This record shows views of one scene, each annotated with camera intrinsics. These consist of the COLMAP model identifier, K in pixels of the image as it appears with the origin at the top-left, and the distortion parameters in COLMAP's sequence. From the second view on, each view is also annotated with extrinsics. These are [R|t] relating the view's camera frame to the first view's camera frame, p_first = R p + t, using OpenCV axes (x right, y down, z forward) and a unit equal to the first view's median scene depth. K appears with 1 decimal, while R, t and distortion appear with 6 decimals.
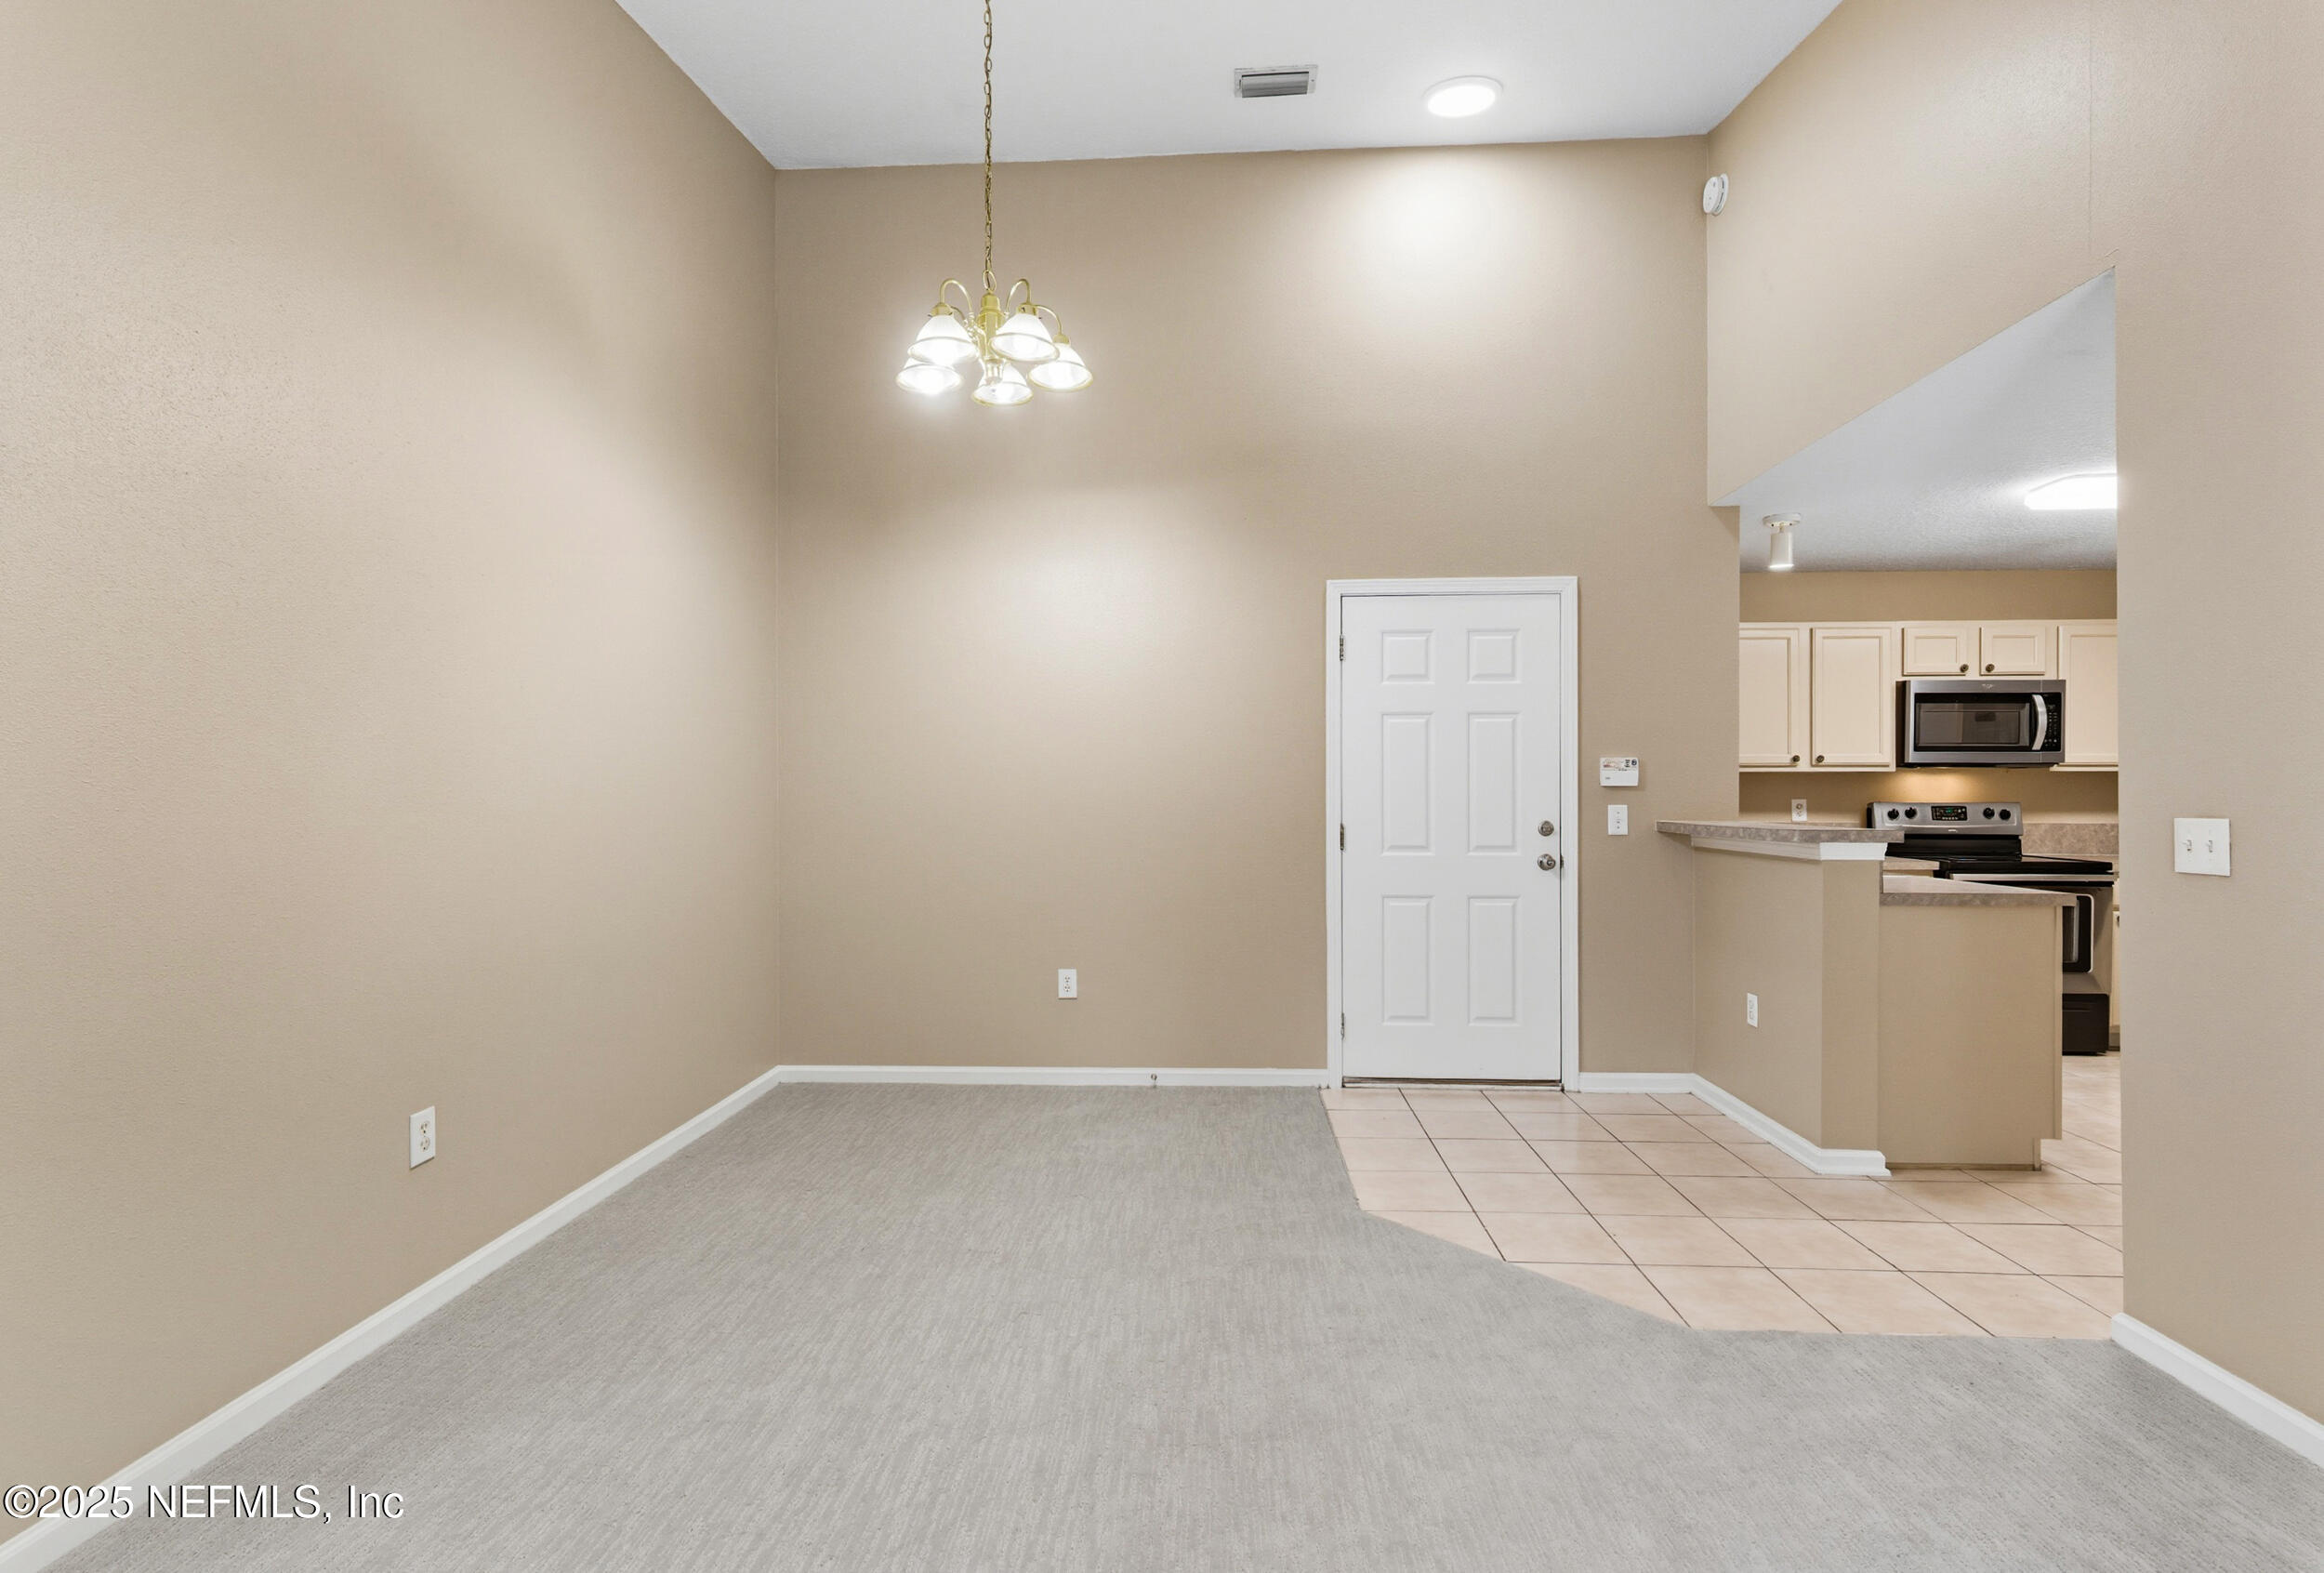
lens RADIAL K [[1056.4, 0, 1156.7], [0, 1056.4, 792.2], [0, 0, 1]] dist [0.001225, 0.000776]
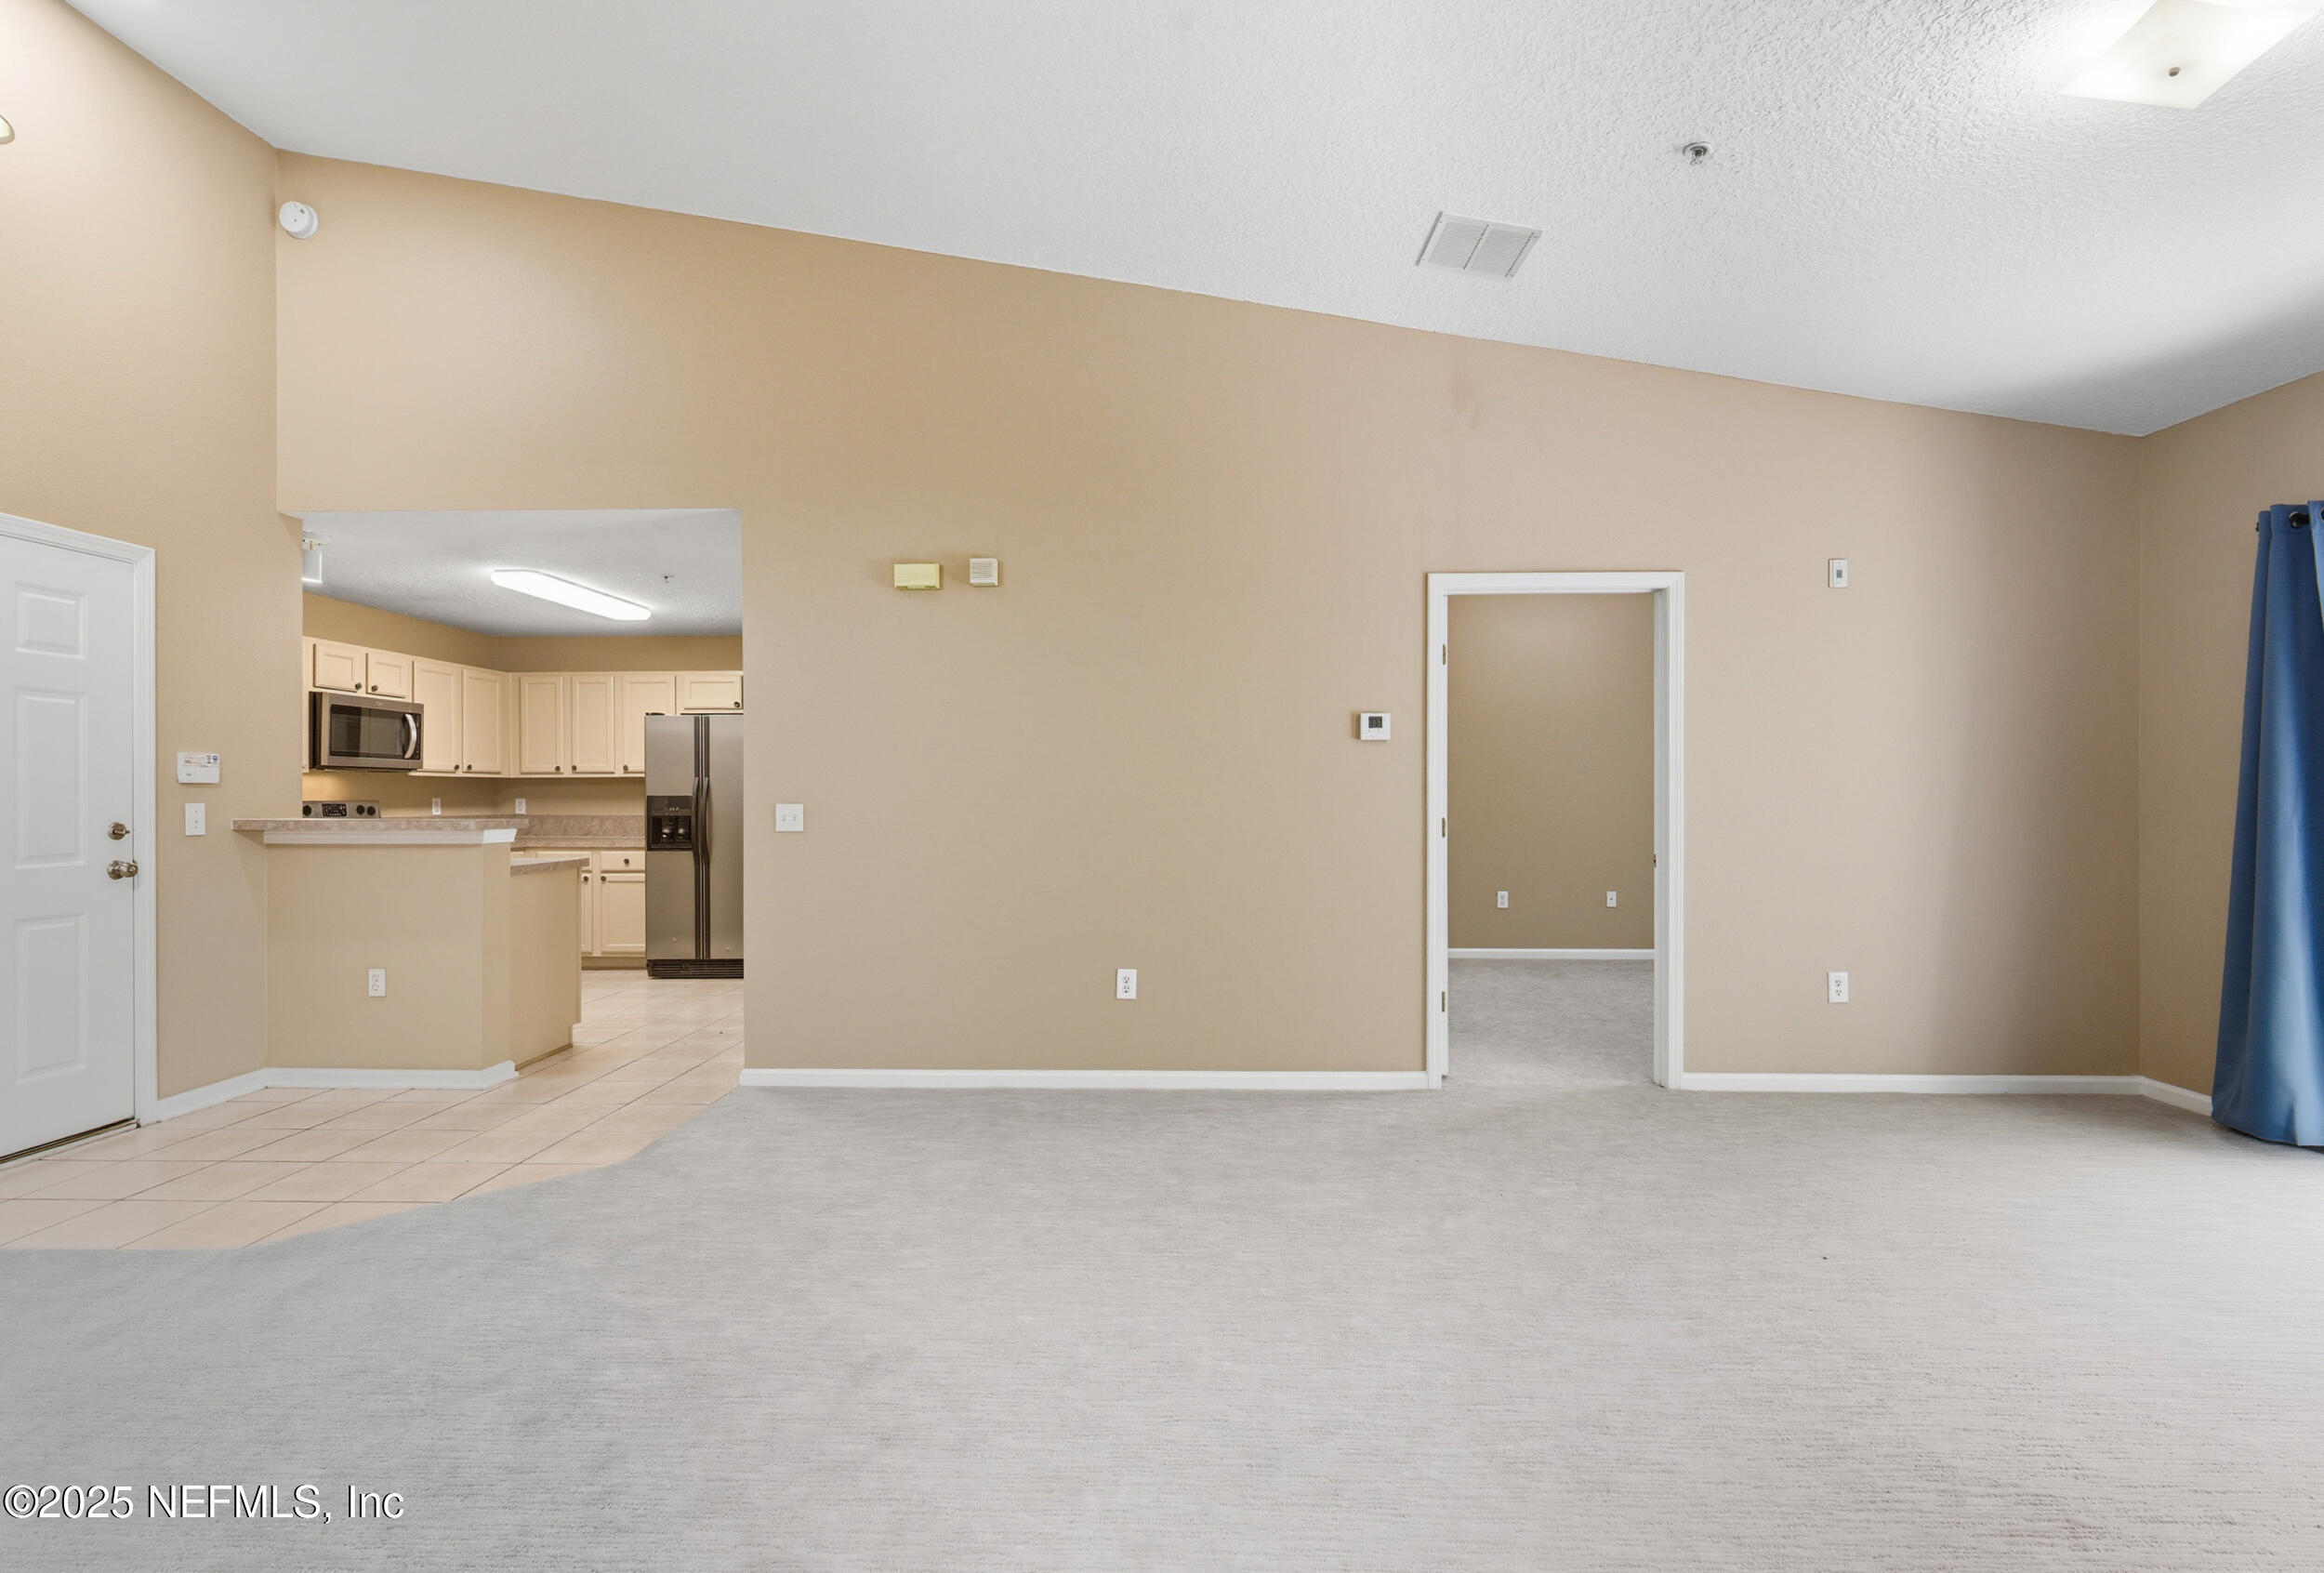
lens RADIAL K [[1056.4, 0, 1156.7], [0, 1056.4, 792.2], [0, 0, 1]] dist [0.001225, 0.000776]
pose [[-0.020054, 0.004025, 0.999791, -0.513499], [-0.001982, 0.999990, -0.004065, 0.004279], [-0.999797, -0.002063, -0.020046, 0.164028]]
